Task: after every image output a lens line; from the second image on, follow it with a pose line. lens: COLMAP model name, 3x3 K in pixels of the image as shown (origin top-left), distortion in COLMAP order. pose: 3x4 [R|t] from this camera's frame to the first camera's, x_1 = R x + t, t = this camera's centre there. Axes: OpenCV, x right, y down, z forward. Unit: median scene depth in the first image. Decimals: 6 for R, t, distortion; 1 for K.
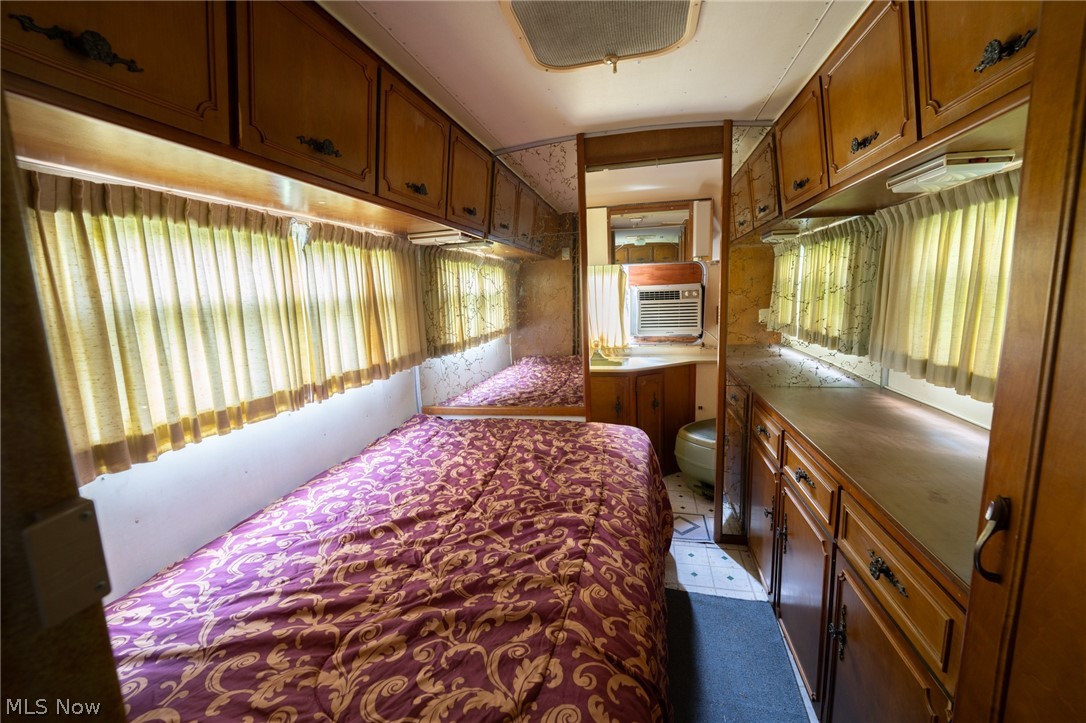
lens RADIAL K [[452.0, 0, 541.2], [0, 452.0, 359.1], [0, 0, 1]] dist [-0.011298, -0.000415]
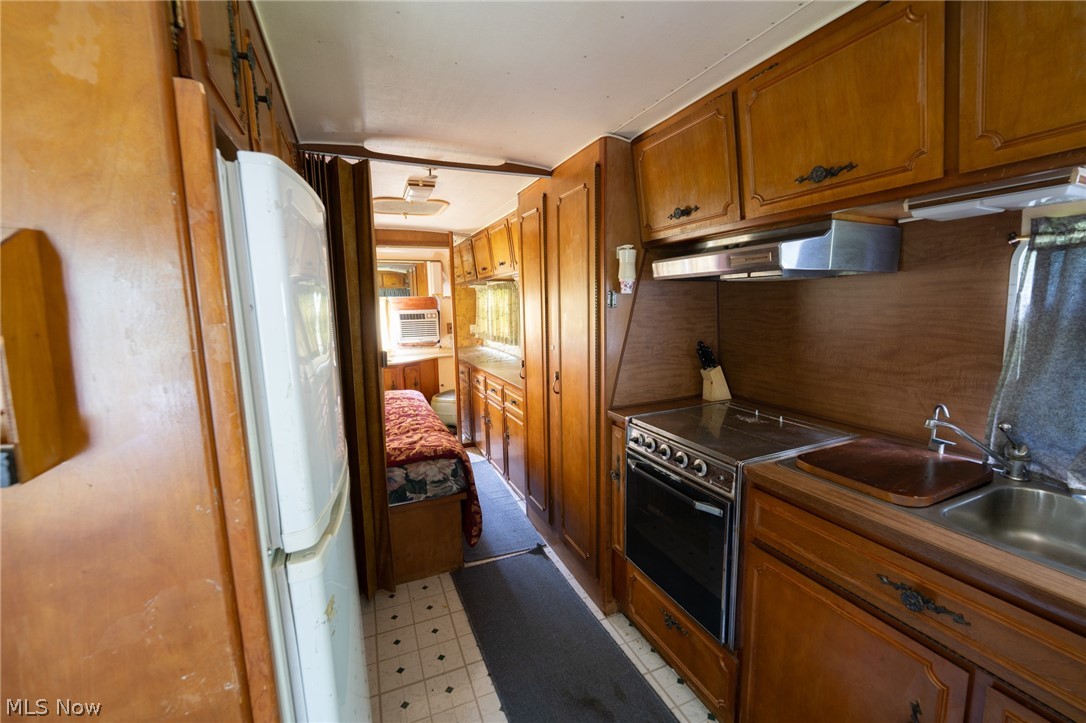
lens RADIAL K [[444.6, 0, 543.0], [0, 444.6, 361.5], [0, 0, 1]] dist [-0.009526, -0.000077]
pose [[0.815742, -0.058171, 0.575483, -0.616838], [0.077284, 0.996971, -0.008774, 0.148862], [-0.573229, 0.051633, 0.817767, -1.212367]]
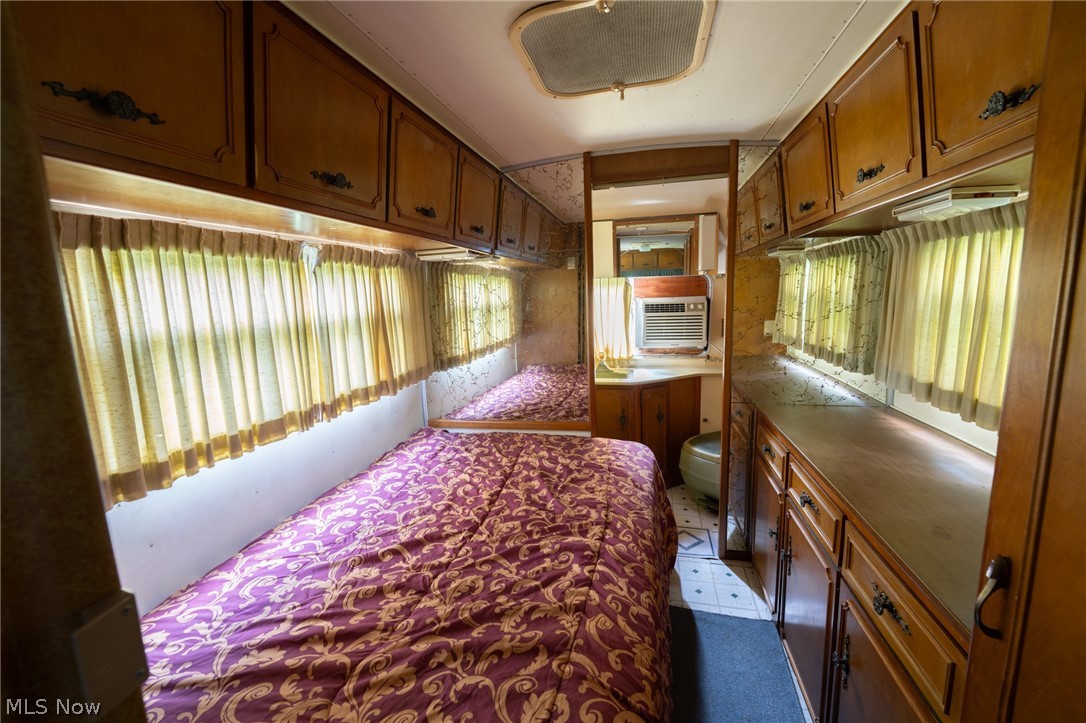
lens RADIAL K [[452.0, 0, 541.2], [0, 452.0, 359.1], [0, 0, 1]] dist [-0.011298, -0.000415]
pose [[0.999946, 0.004783, -0.009186, -0.005868], [-0.004807, 0.999985, -0.002627, -0.052493], [0.009173, 0.002671, 0.999954, -0.011644]]
